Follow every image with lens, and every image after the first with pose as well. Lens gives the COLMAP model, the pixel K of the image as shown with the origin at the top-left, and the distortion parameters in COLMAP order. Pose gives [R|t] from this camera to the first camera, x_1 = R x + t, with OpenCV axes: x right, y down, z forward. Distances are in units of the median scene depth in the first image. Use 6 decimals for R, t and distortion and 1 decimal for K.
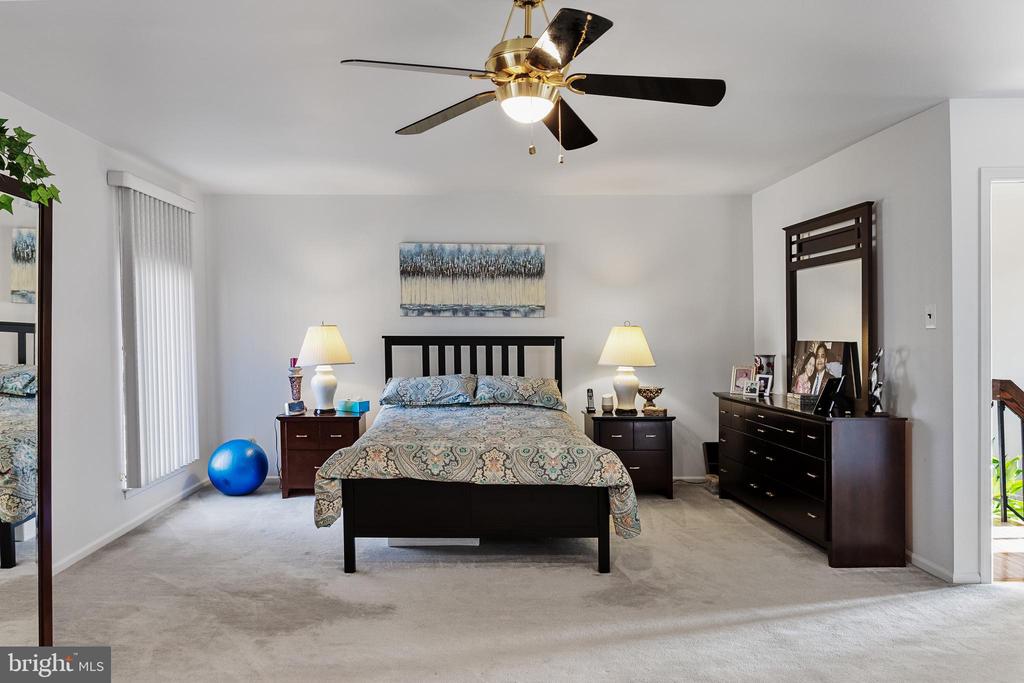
lens RADIAL K [[686.1, 0, 512.0], [0, 686.1, 341.5], [0, 0, 1]] dist [-0.002640, 0.000186]
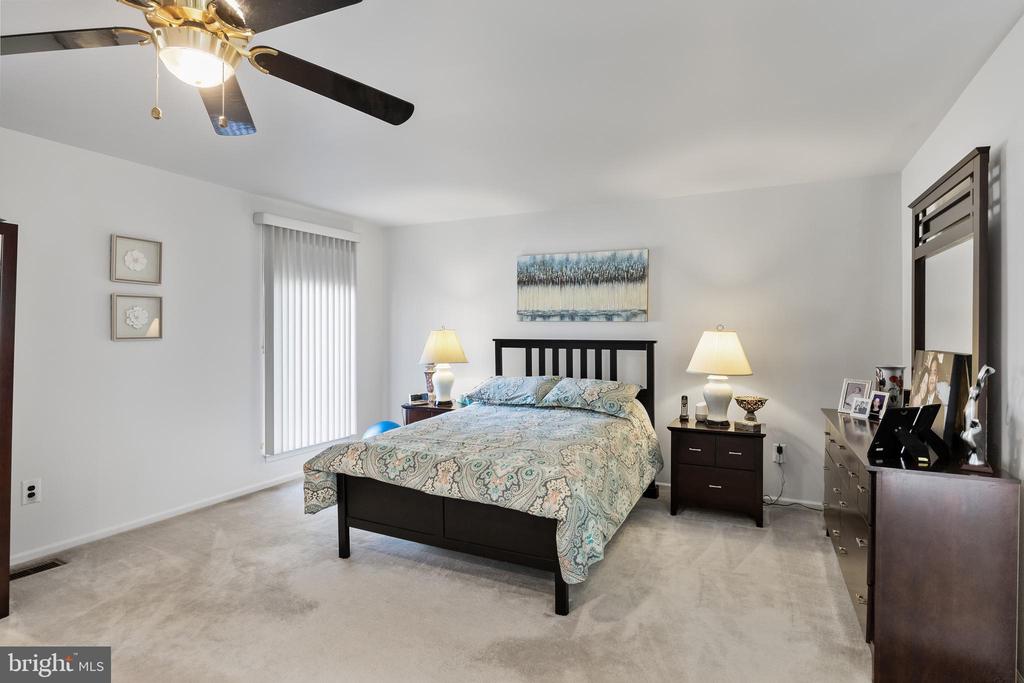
lens RADIAL K [[536.2, 0, 512.0], [0, 536.2, 341.5], [0, 0, 1]] dist [-0.007310, -0.001034]
pose [[0.890389, 0.009564, -0.455099, 0.245720], [-0.009214, 0.999953, 0.002988, -0.007085], [0.455107, 0.001533, 0.890436, 0.232312]]
